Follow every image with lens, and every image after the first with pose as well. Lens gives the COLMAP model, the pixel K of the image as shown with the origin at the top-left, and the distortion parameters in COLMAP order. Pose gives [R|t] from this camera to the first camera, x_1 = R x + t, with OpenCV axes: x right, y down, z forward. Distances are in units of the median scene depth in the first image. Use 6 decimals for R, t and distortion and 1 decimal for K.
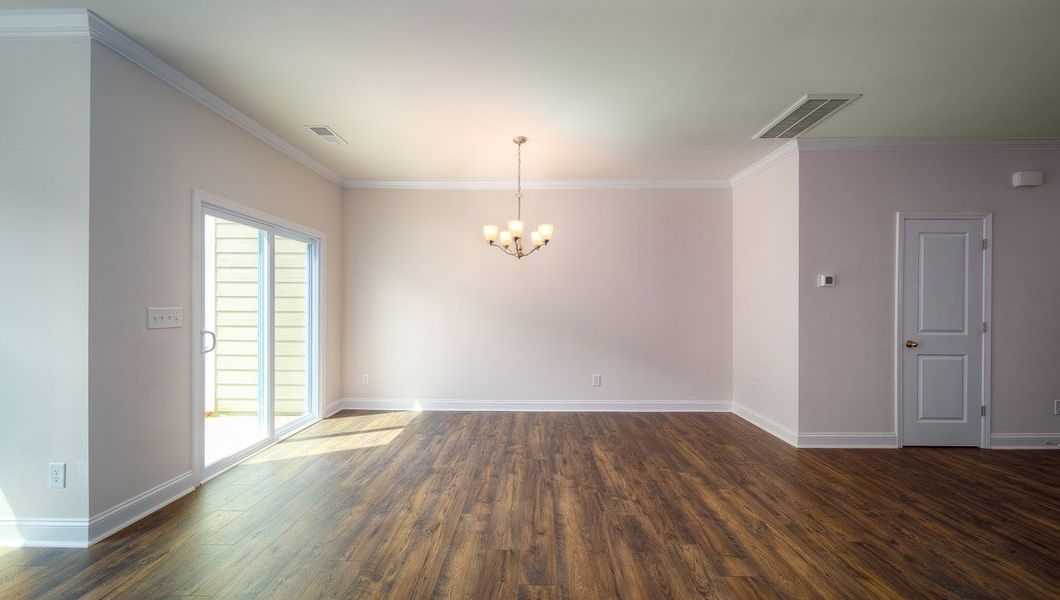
lens RADIAL K [[374.7, 0, 531.9], [0, 374.7, 303.6], [0, 0, 1]] dist [-0.003104, -0.000488]
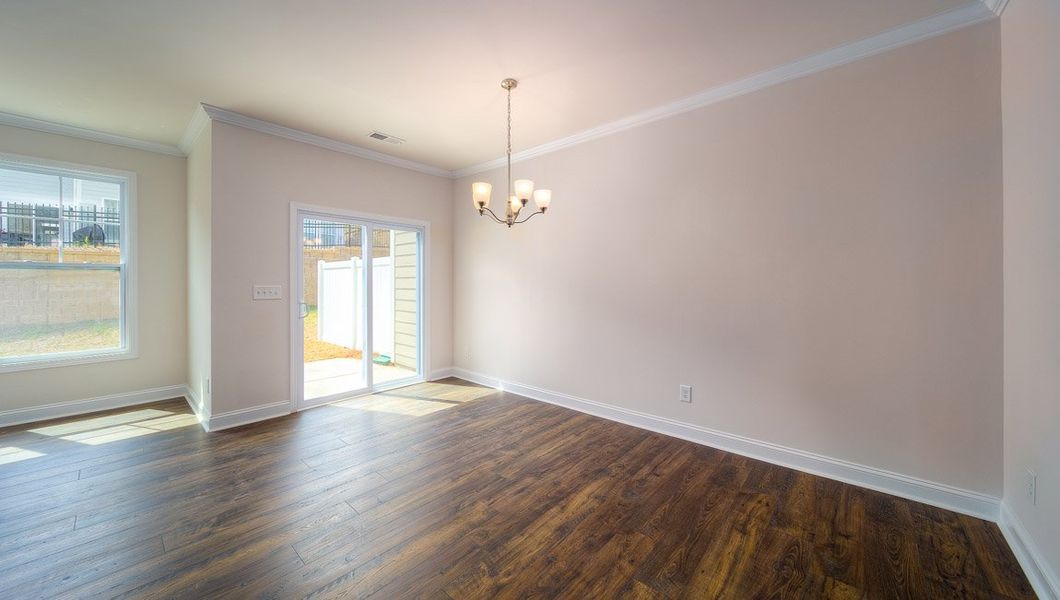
lens RADIAL K [[374.7, 0, 518.6], [0, 374.7, 282.5], [0, 0, 1]] dist [-0.003104, -0.000488]
pose [[0.749851, -0.006695, -0.661573, 0.544724], [0.004992, 0.999978, -0.004463, 0.007737], [0.661588, 0.000044, 0.749867, 0.404305]]
